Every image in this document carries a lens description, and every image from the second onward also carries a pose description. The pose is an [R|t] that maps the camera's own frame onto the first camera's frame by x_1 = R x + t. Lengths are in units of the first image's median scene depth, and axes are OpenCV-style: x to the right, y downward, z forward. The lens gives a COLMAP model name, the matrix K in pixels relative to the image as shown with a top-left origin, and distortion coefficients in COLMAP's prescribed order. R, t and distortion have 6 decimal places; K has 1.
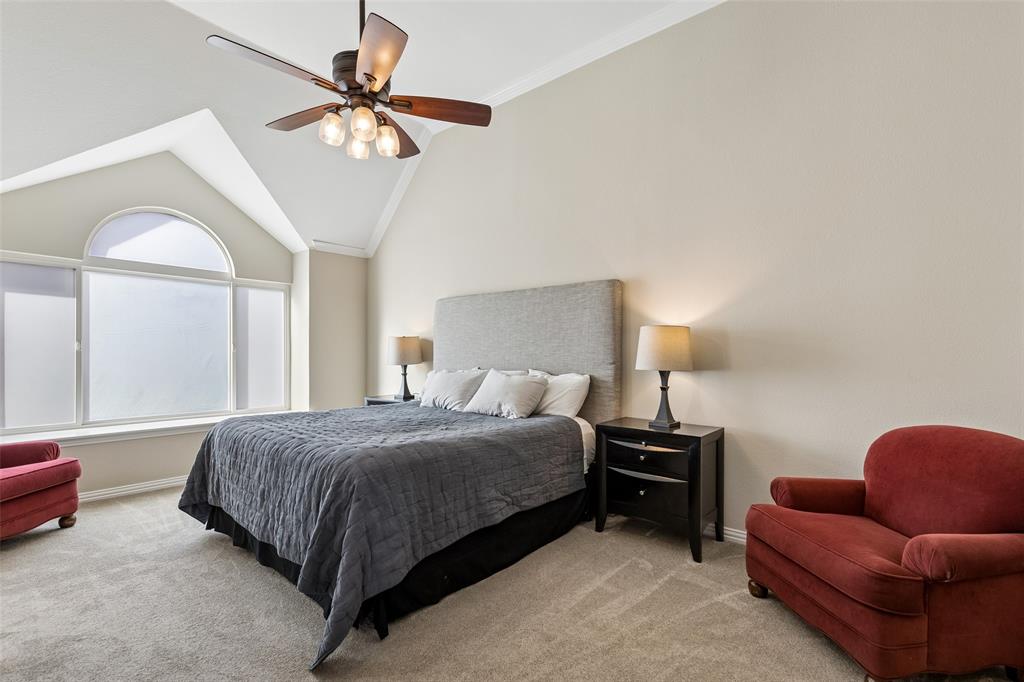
lens RADIAL K [[459.3, 0, 525.0], [0, 459.3, 345.3], [0, 0, 1]] dist [0.006807, -0.000851]
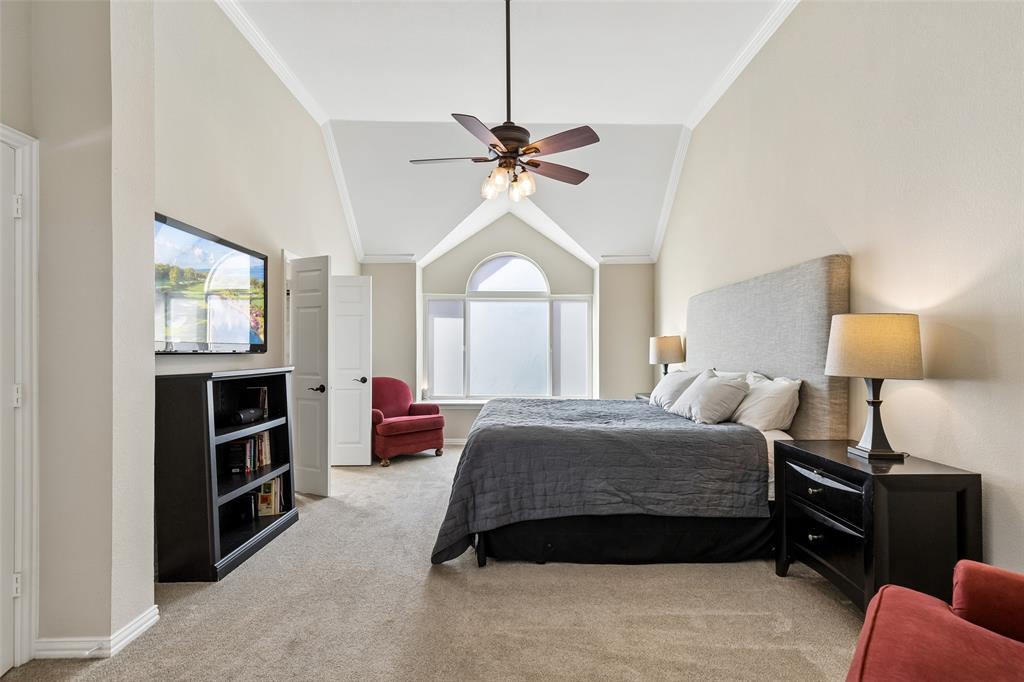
lens RADIAL K [[459.3, 0, 525.0], [0, 459.3, 345.3], [0, 0, 1]] dist [0.006807, -0.000851]
pose [[0.659465, -0.011132, -0.751652, 0.460862], [0.010688, 0.999928, -0.005432, 0.003808], [0.751659, -0.004451, 0.659537, 0.132452]]
